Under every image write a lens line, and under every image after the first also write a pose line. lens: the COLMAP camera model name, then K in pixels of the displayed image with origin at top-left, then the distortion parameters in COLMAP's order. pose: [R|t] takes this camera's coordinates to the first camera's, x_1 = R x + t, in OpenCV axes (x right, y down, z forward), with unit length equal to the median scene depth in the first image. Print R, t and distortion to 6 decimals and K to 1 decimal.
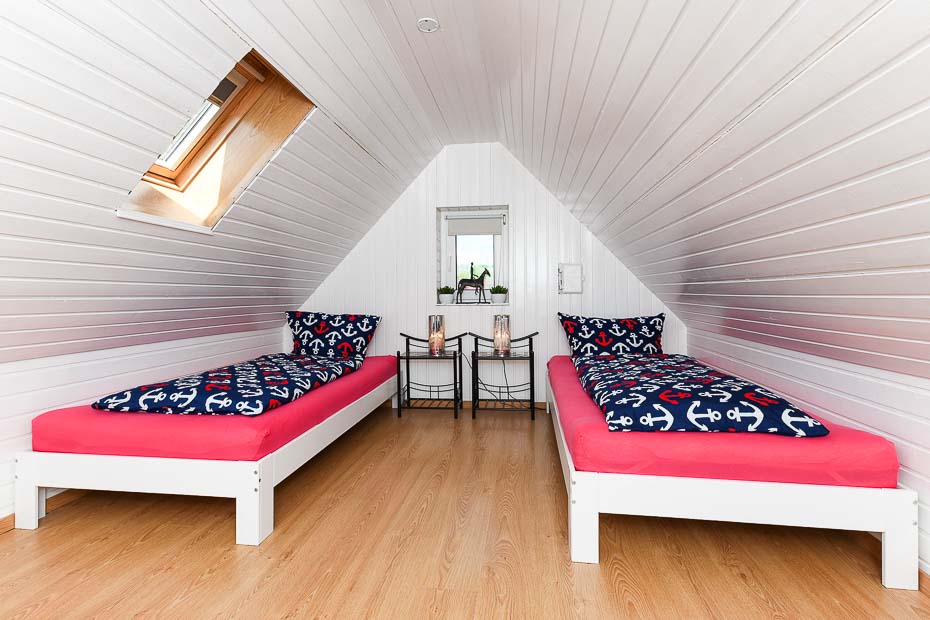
lens RADIAL K [[464.0, 0, 478.4], [0, 464.0, 292.8], [0, 0, 1]] dist [0.001799, -0.000948]
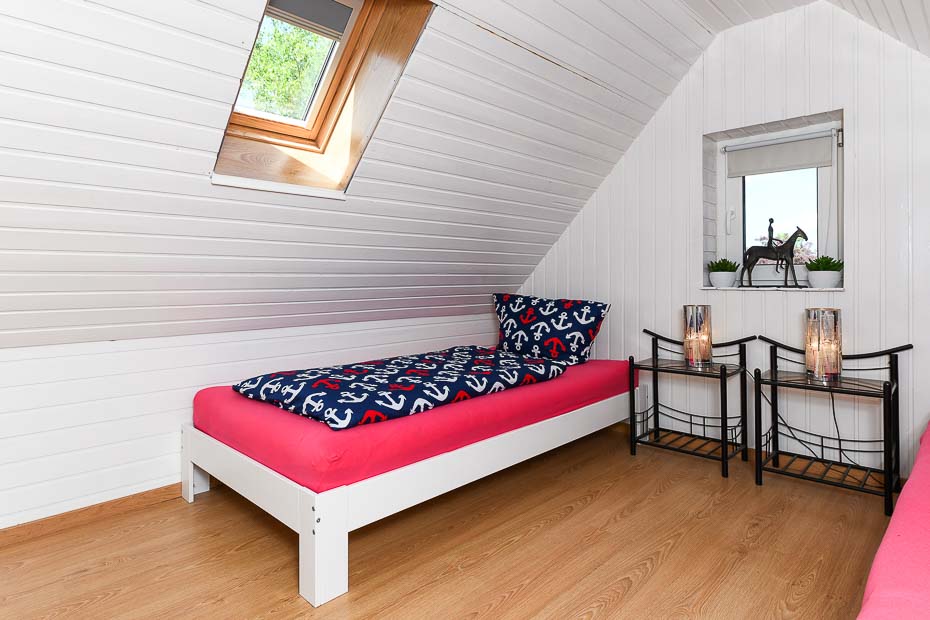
lens RADIAL K [[540.4, 0, 442.5], [0, 540.4, 276.6], [0, 0, 1]] dist [0.000677, -0.001109]
pose [[0.776454, 0.003044, -0.630166, 0.108133], [0.001534, 0.999976, 0.006720, 0.004427], [0.630172, -0.006185, 0.776431, 0.219287]]
